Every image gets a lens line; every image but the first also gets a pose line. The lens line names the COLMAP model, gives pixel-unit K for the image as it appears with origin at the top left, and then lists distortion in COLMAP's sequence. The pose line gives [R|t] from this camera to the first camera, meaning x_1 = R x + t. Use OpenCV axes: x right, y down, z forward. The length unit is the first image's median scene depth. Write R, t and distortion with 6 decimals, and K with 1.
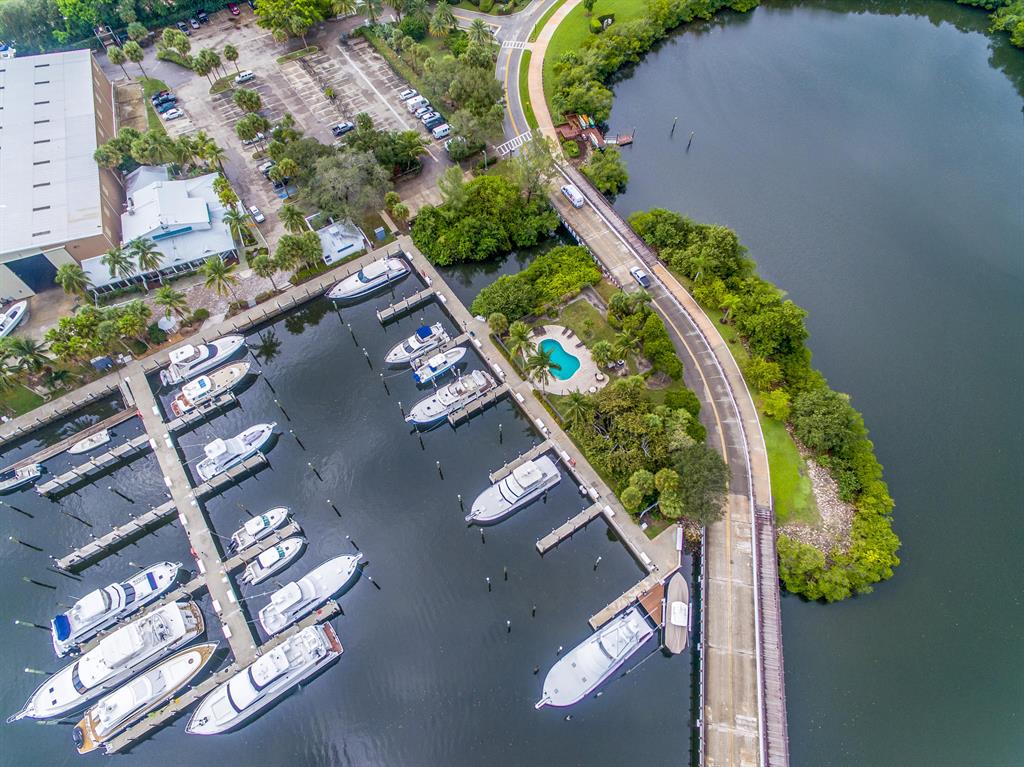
lens RADIAL K [[601.3, 0, 512.0], [0, 601.3, 380.9], [0, 0, 1]] dist [-0.006473, 0.009113]
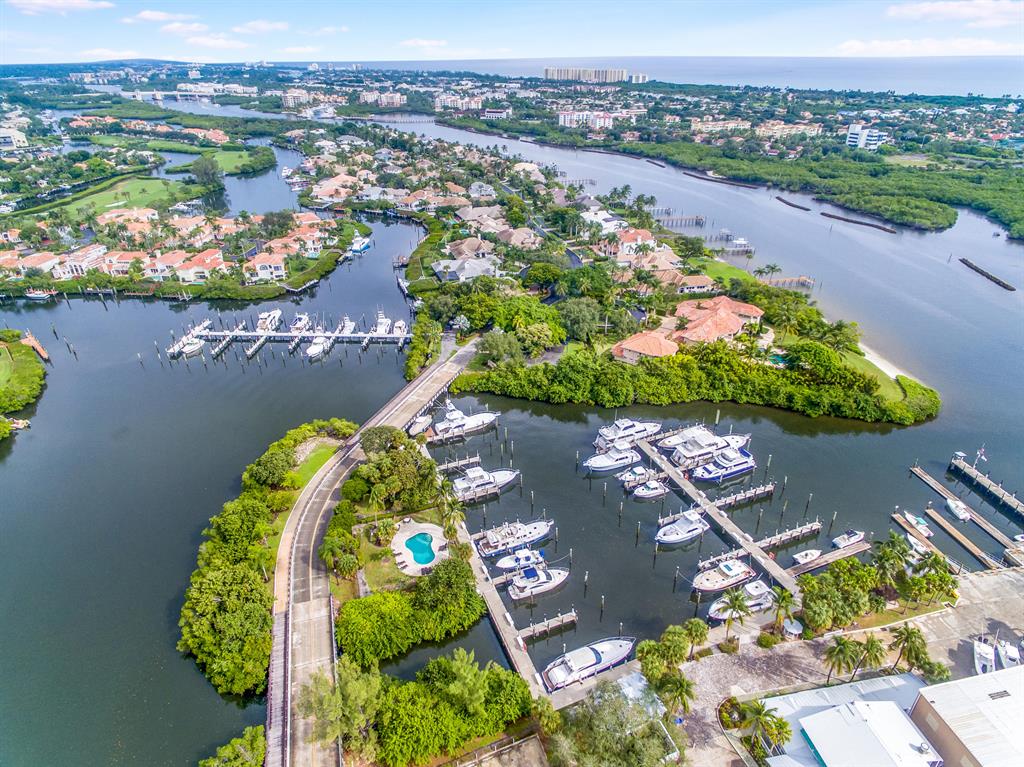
lens RADIAL K [[595.7, 0, 510.5], [0, 595.7, 385.5], [0, 0, 1]] dist [-0.005960, 0.008122]
pose [[-0.980039, -0.090140, 0.177197, -0.275242], [0.173860, 0.043677, 0.983801, -1.177136], [-0.096419, 0.994971, -0.027133, 0.712371]]
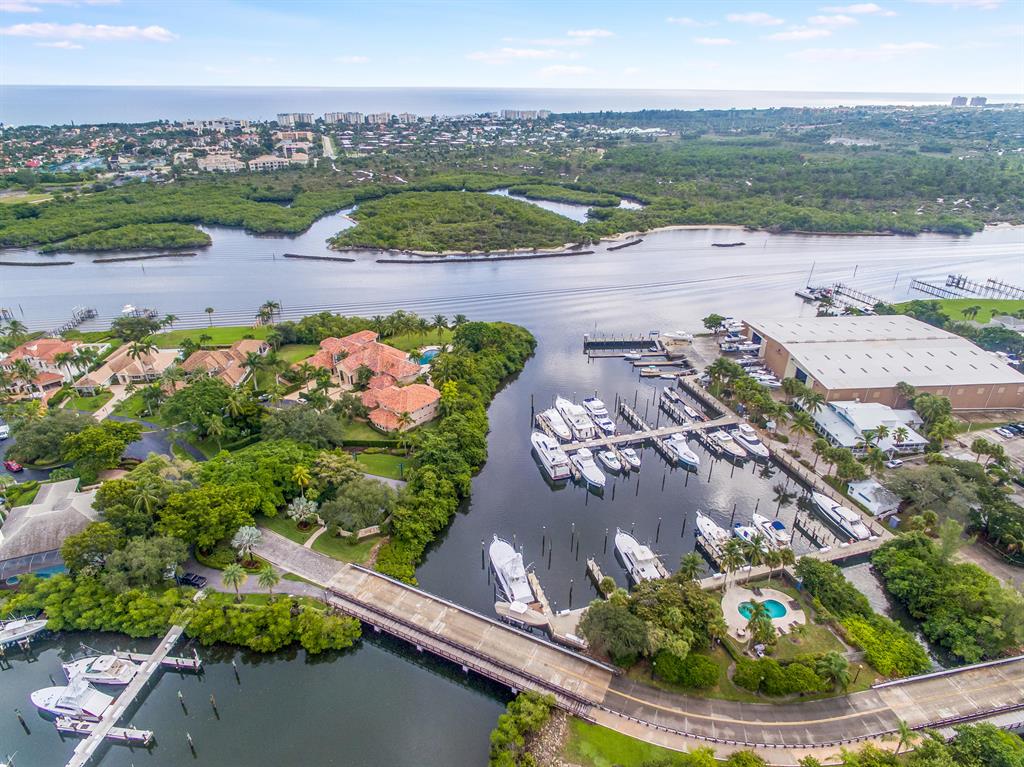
lens RADIAL K [[606.4, 0, 512.7], [0, 606.4, 378.5], [0, 0, 1]] dist [-0.005729, 0.010909]
pose [[-0.286276, 0.423155, -0.859643, 0.960241], [-0.821562, 0.353261, 0.447485, -0.301823], [0.493034, 0.834354, 0.246517, 0.183797]]
